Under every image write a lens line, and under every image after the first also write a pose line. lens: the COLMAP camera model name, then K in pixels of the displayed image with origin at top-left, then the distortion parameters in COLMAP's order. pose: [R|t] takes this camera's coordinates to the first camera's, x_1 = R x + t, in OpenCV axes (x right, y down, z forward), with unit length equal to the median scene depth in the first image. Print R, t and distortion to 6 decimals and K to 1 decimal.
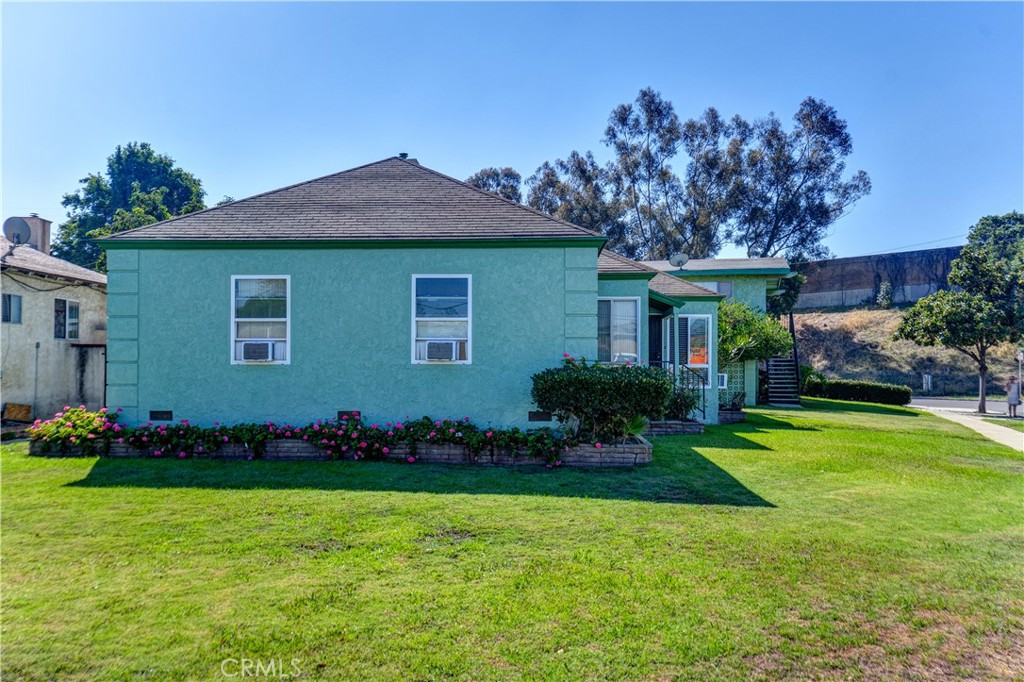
lens RADIAL K [[808.1, 0, 508.4], [0, 808.1, 337.3], [0, 0, 1]] dist [0.077203, 0.015711]
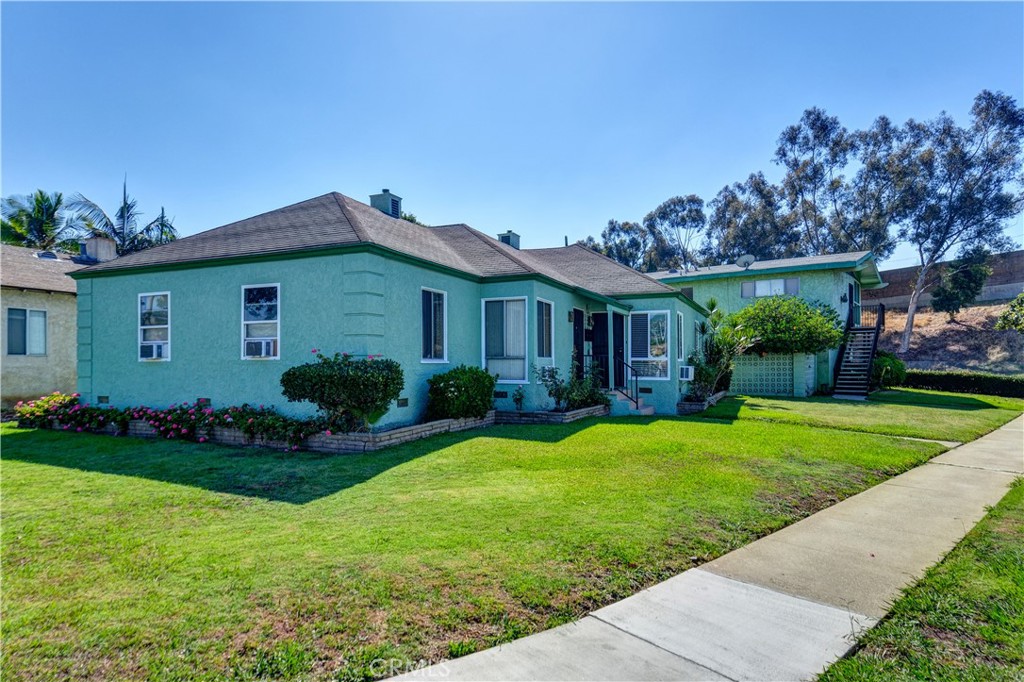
lens RADIAL K [[619.5, 0, 506.9], [0, 619.5, 348.5], [0, 0, 1]] dist [0.046308, -0.013351]
pose [[0.926302, -0.016573, -0.376418, 0.109592], [0.022092, 0.999702, 0.010349, 0.002737], [0.376134, -0.017903, 0.926392, 0.052923]]
